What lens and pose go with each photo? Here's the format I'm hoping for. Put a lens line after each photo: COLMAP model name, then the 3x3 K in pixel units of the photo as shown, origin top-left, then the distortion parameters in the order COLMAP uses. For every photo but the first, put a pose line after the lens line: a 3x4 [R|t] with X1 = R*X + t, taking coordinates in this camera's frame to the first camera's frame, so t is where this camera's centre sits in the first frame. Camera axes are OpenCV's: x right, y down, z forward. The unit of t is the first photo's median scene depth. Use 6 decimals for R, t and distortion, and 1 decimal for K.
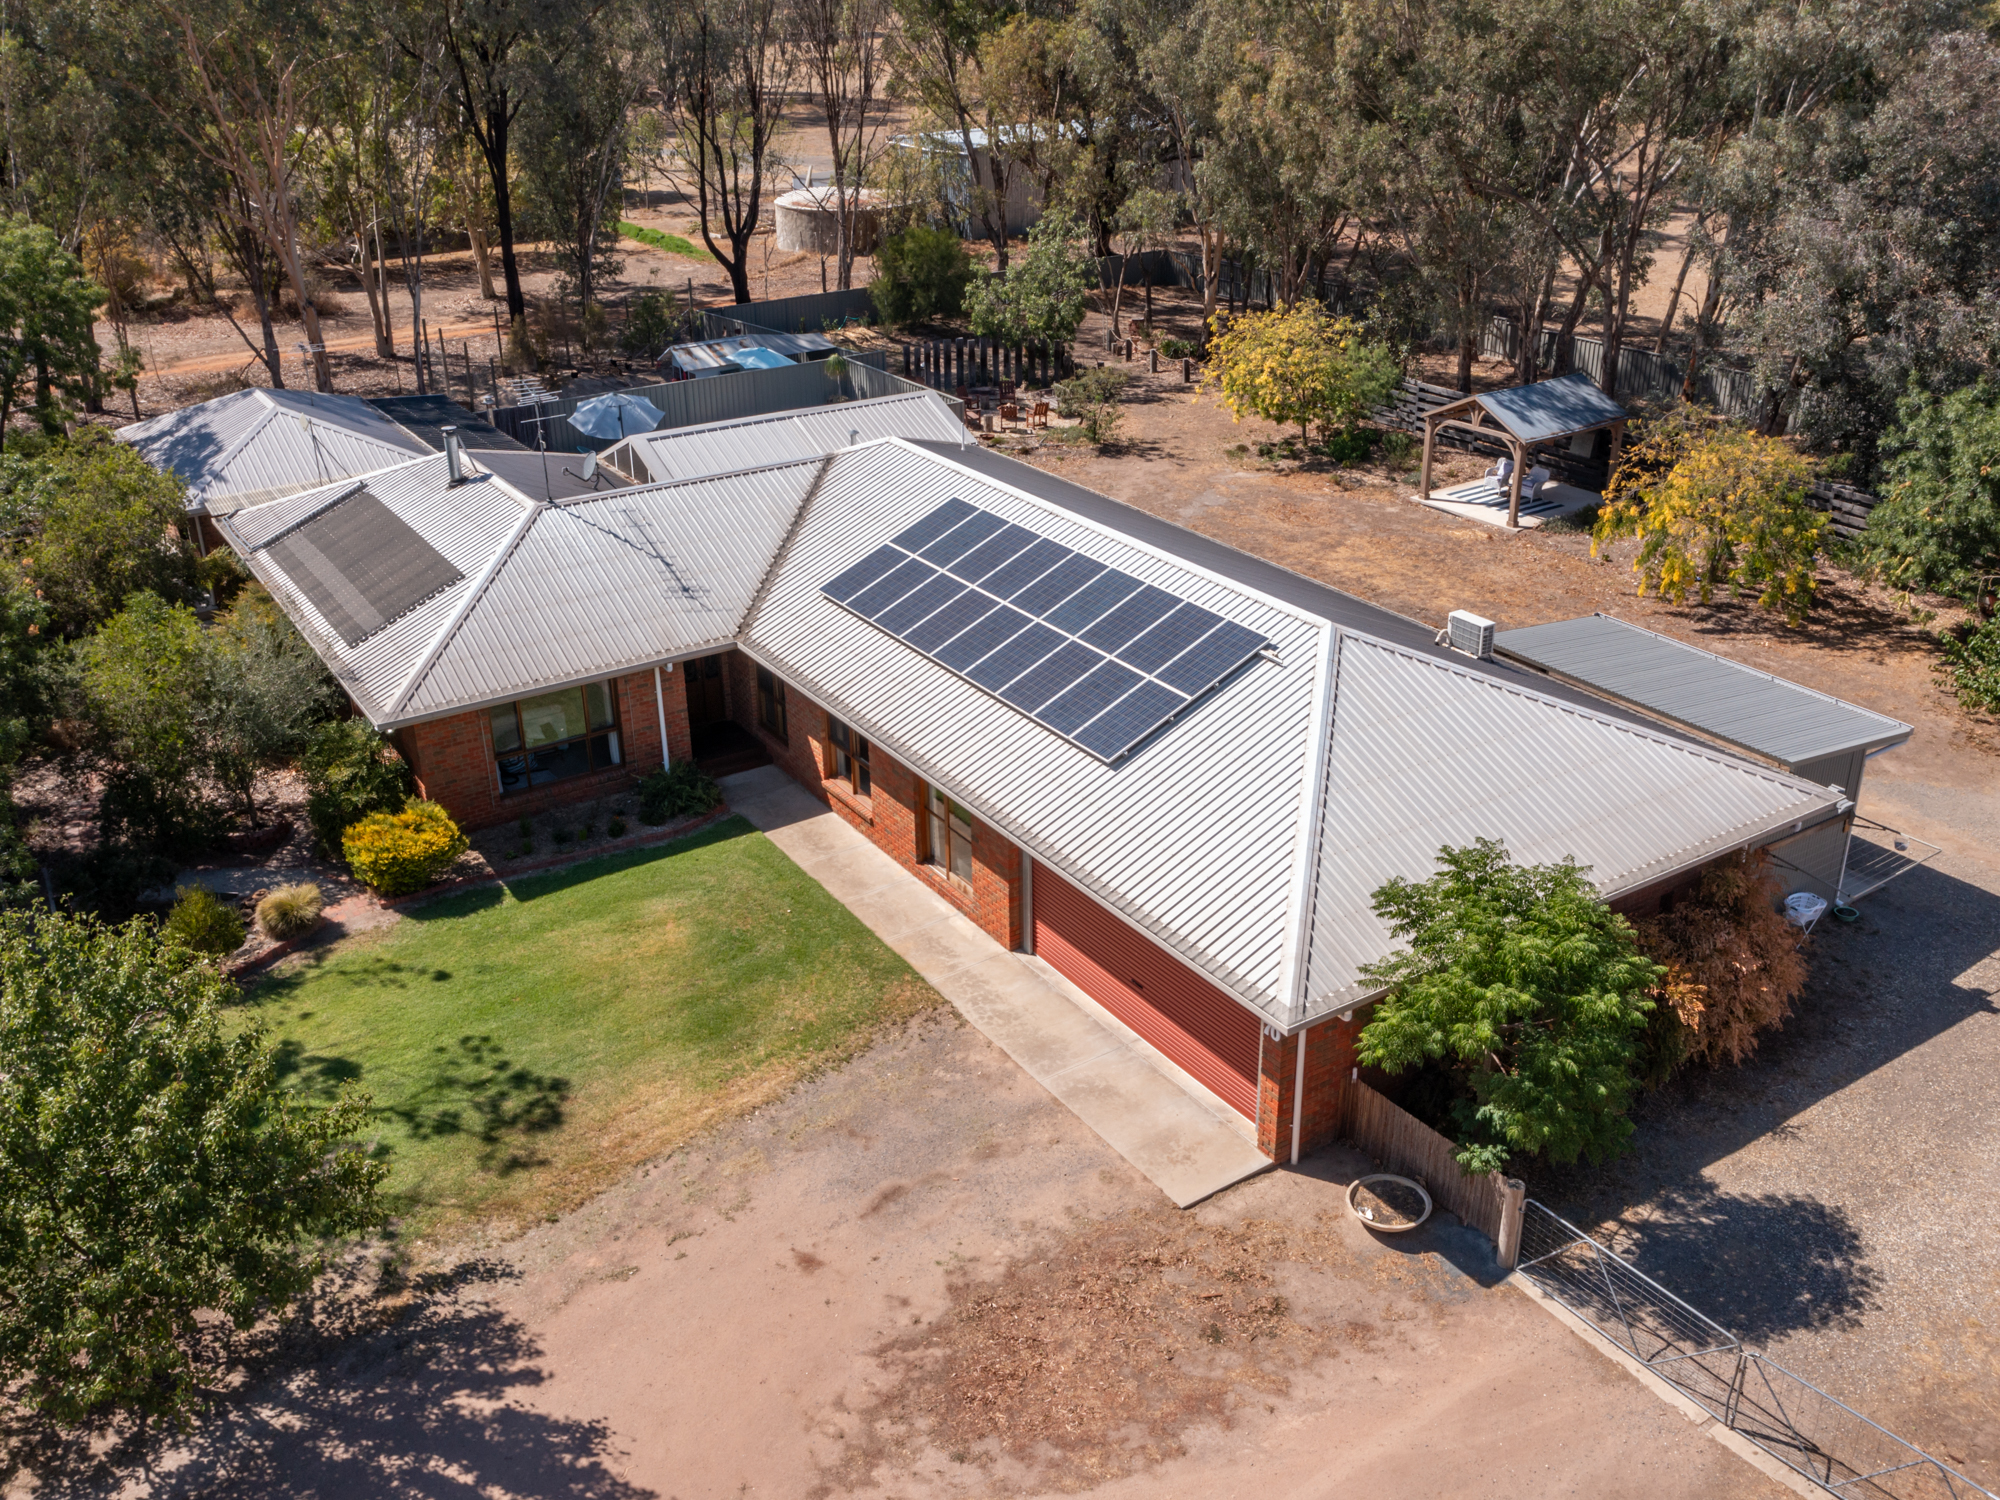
lens RADIAL K [[1761.7, 0, 1002.3], [0, 1761.7, 750.8], [0, 0, 1]] dist [-0.014389, -0.028050]
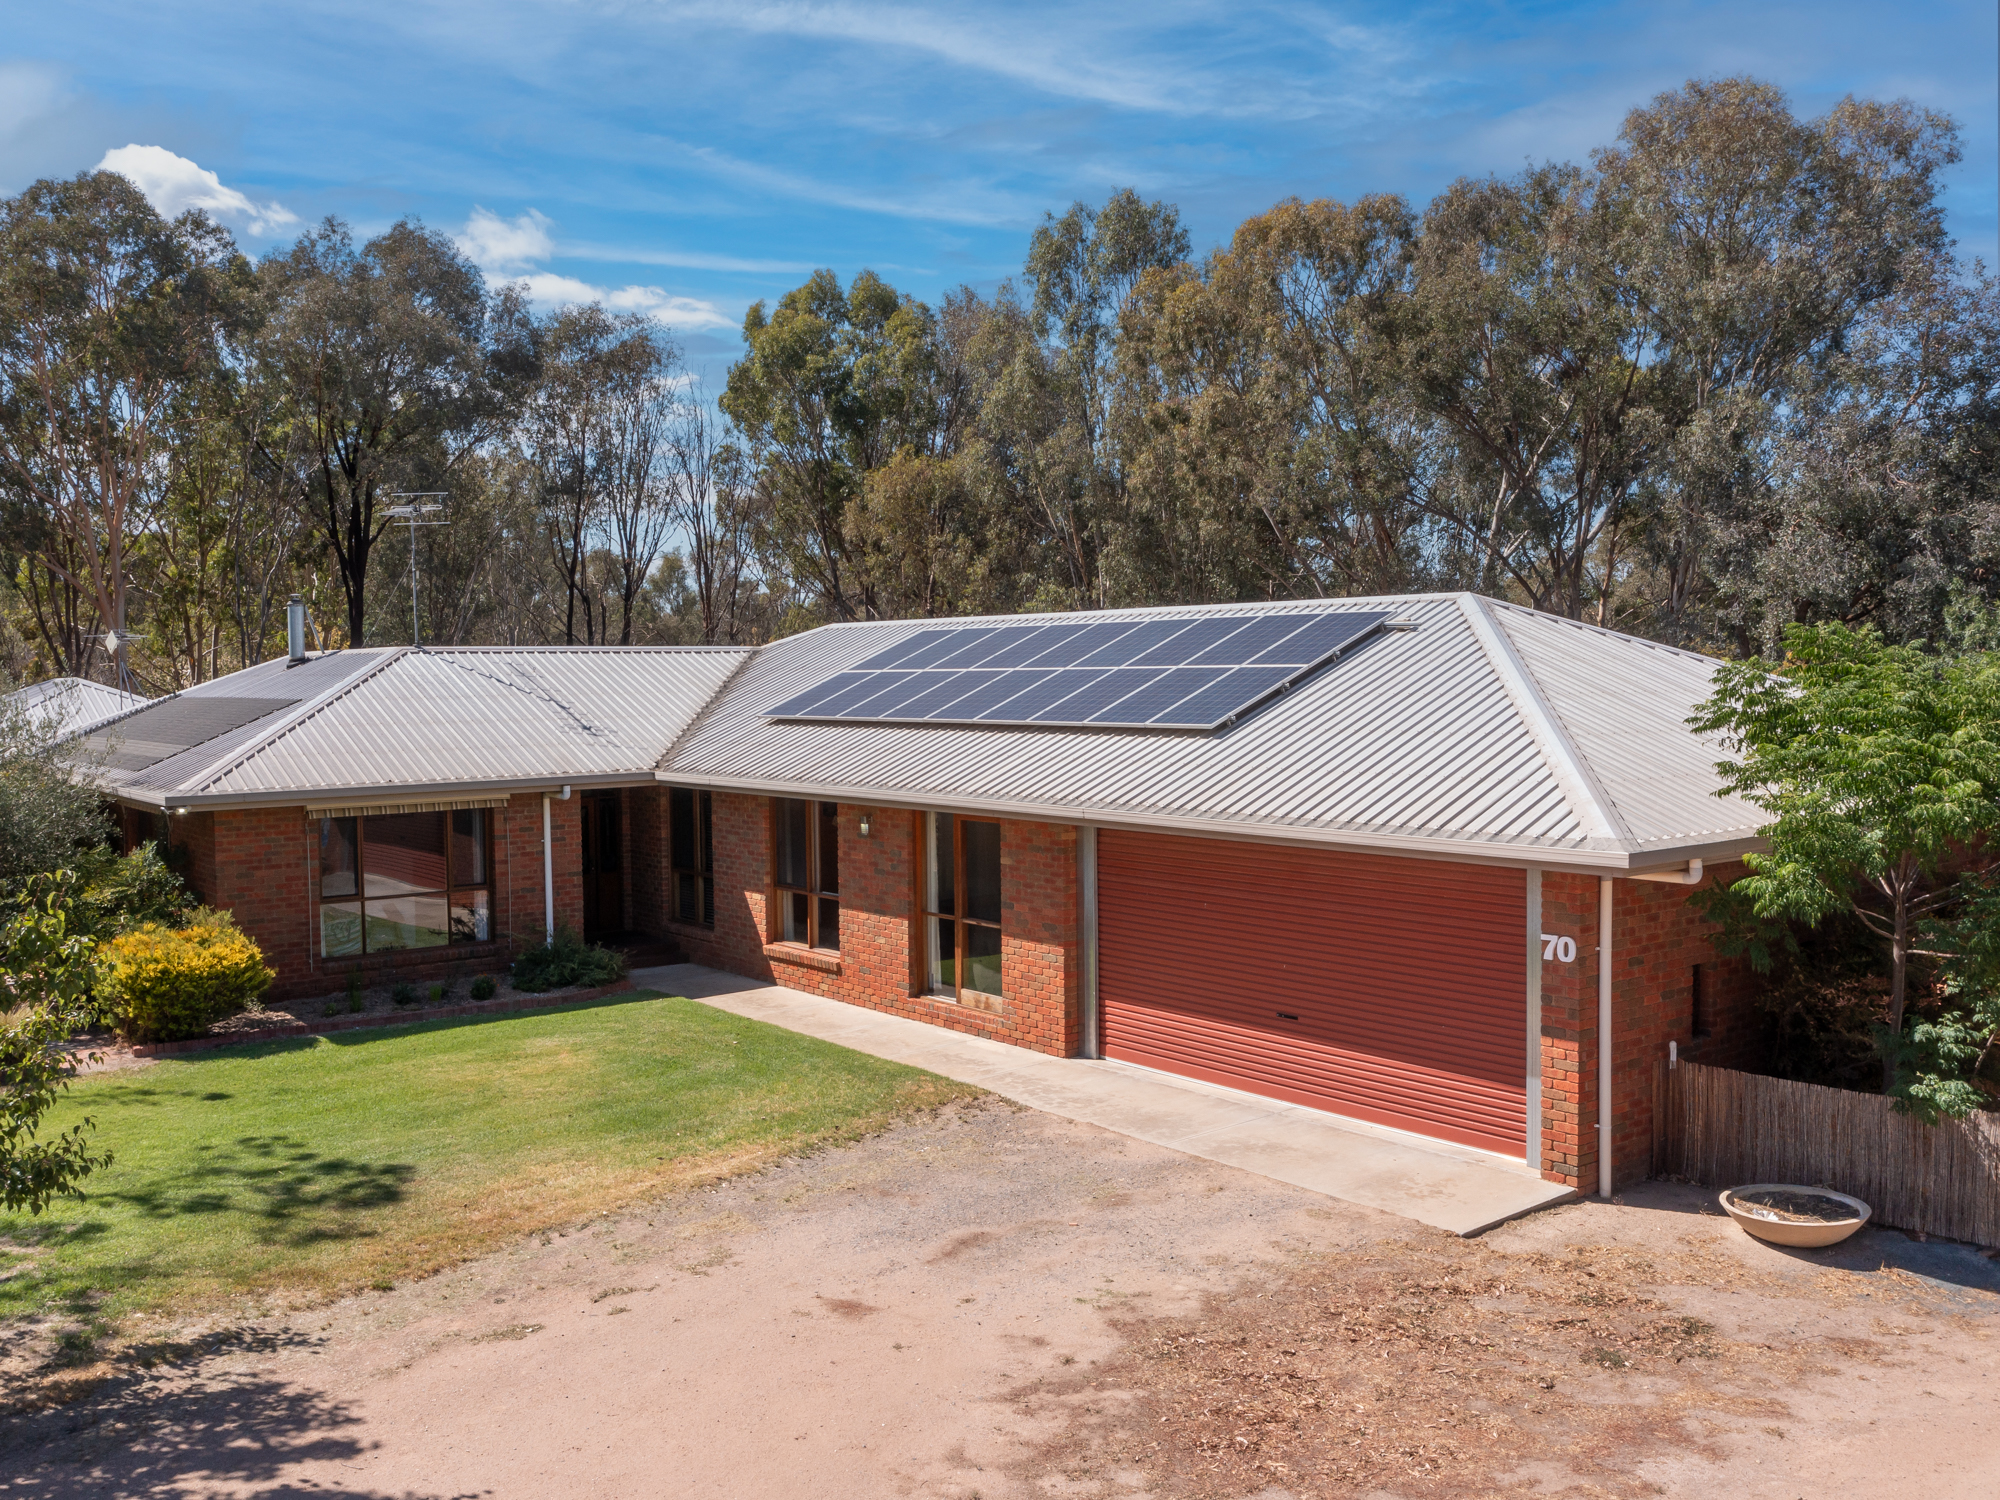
lens RADIAL K [[1761.7, 0, 958.8], [0, 1761.7, 741.2], [0, 0, 1]] dist [-0.014389, -0.028050]
pose [[0.996729, -0.000510, 0.080818, -0.116197], [0.031422, 0.923752, -0.381700, 0.325768], [-0.074461, 0.382991, 0.920746, 0.396467]]
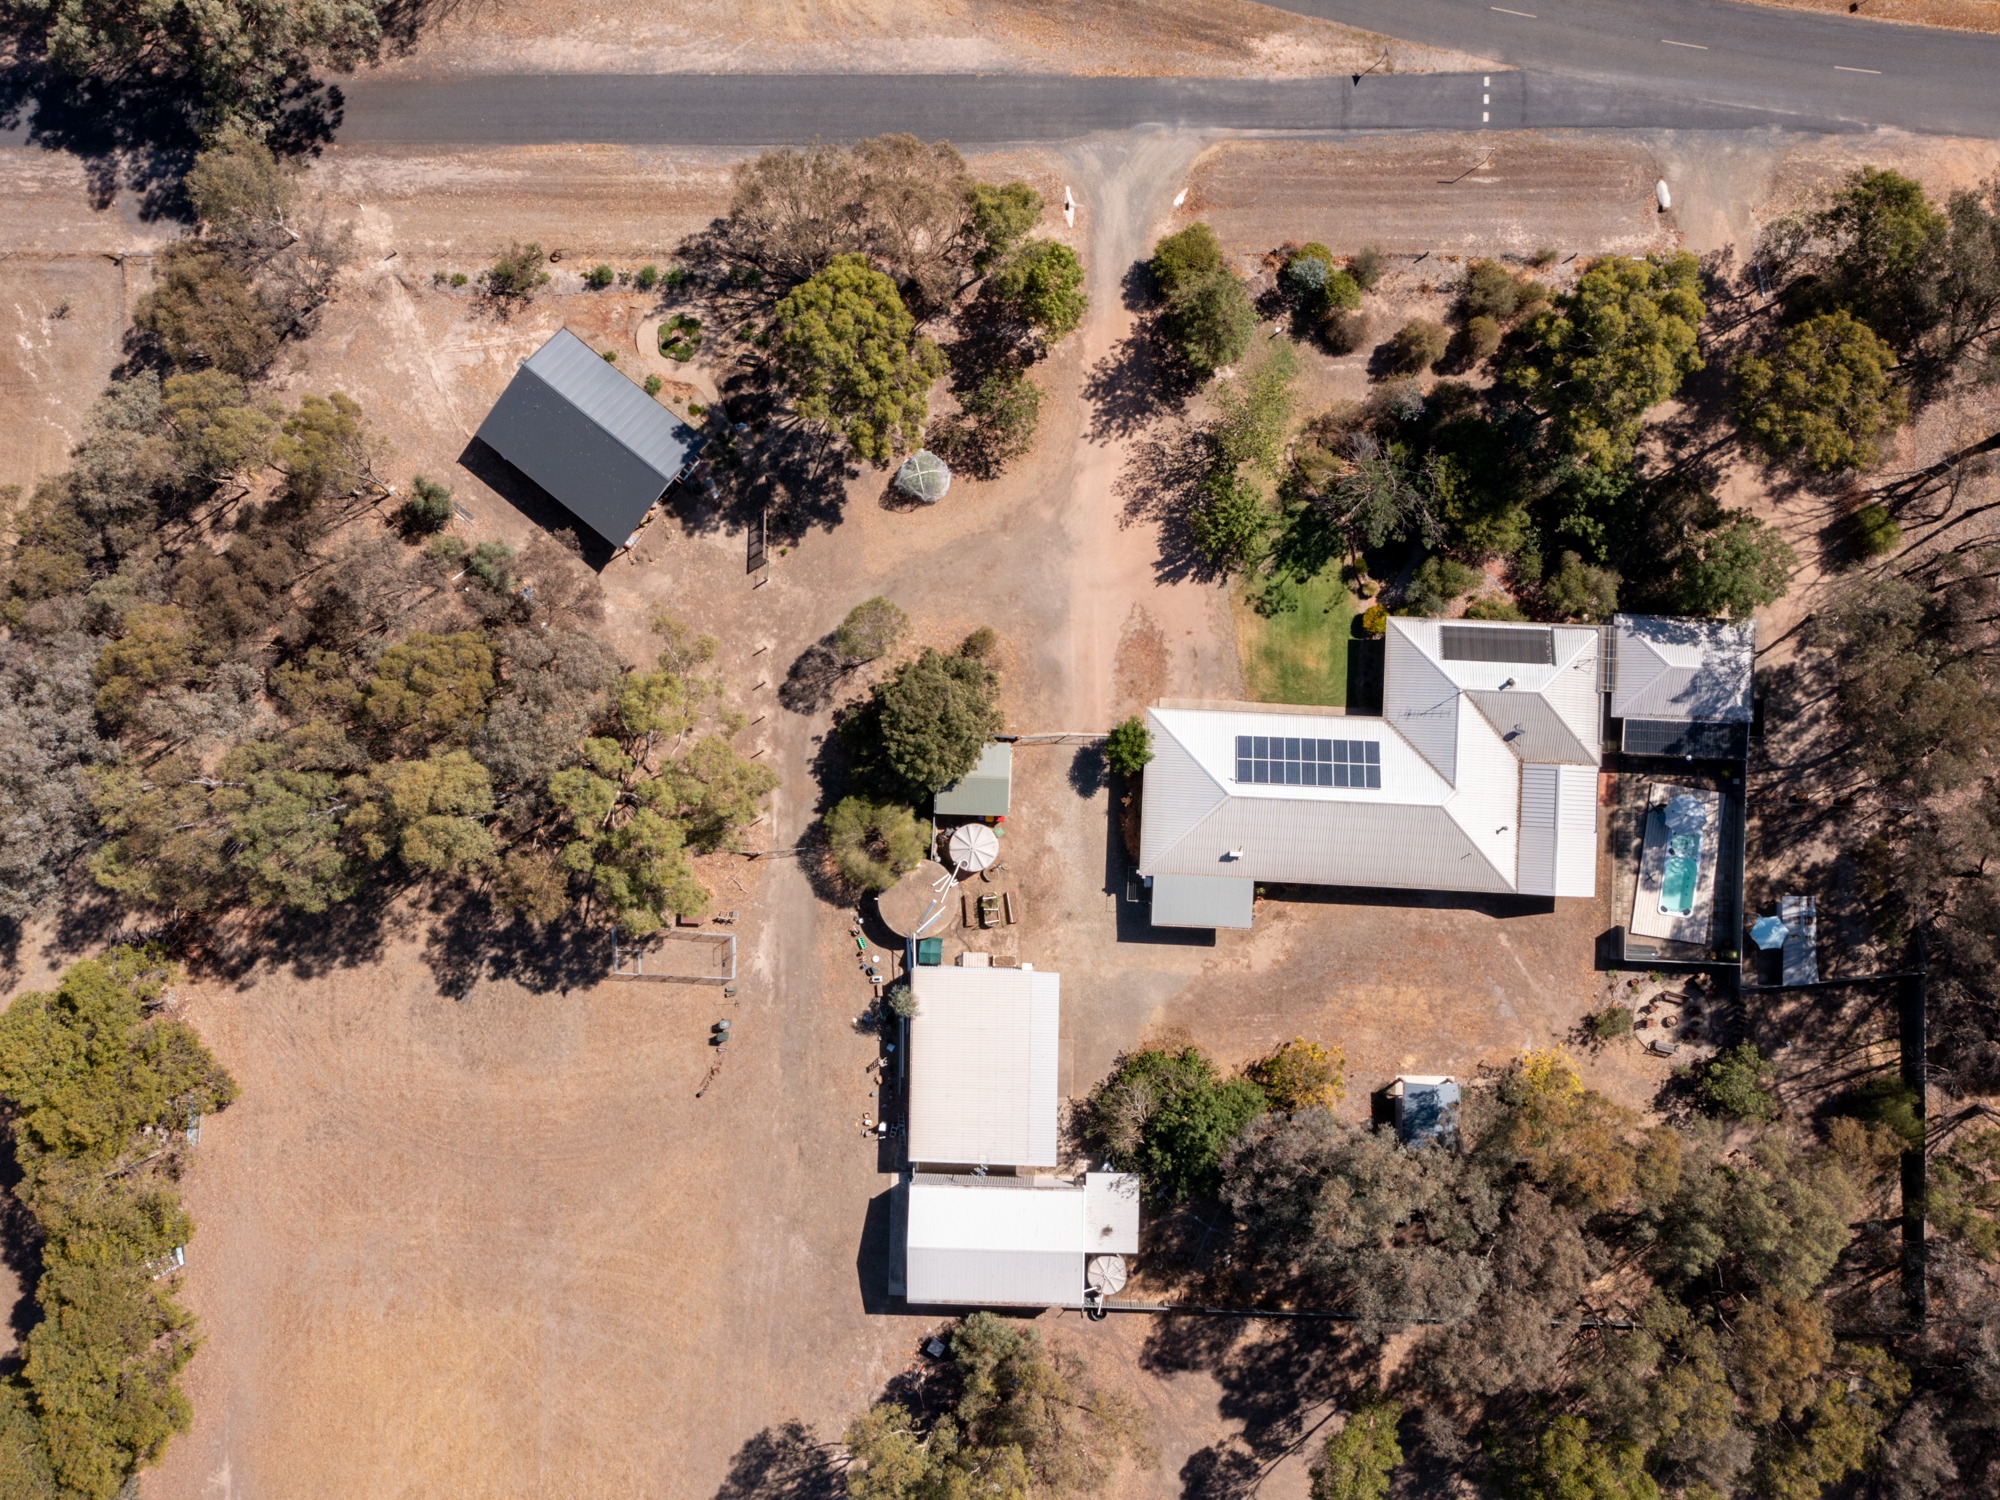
lens RADIAL K [[1761.7, 0, 999.5], [0, 1761.7, 749.8], [0, 0, 1]] dist [-0.014389, -0.028050]
pose [[-0.577138, 0.816337, 0.022496, 0.384100], [-0.333441, -0.260704, 0.906008, -4.357865], [0.745472, 0.515390, 0.422663, -1.488008]]
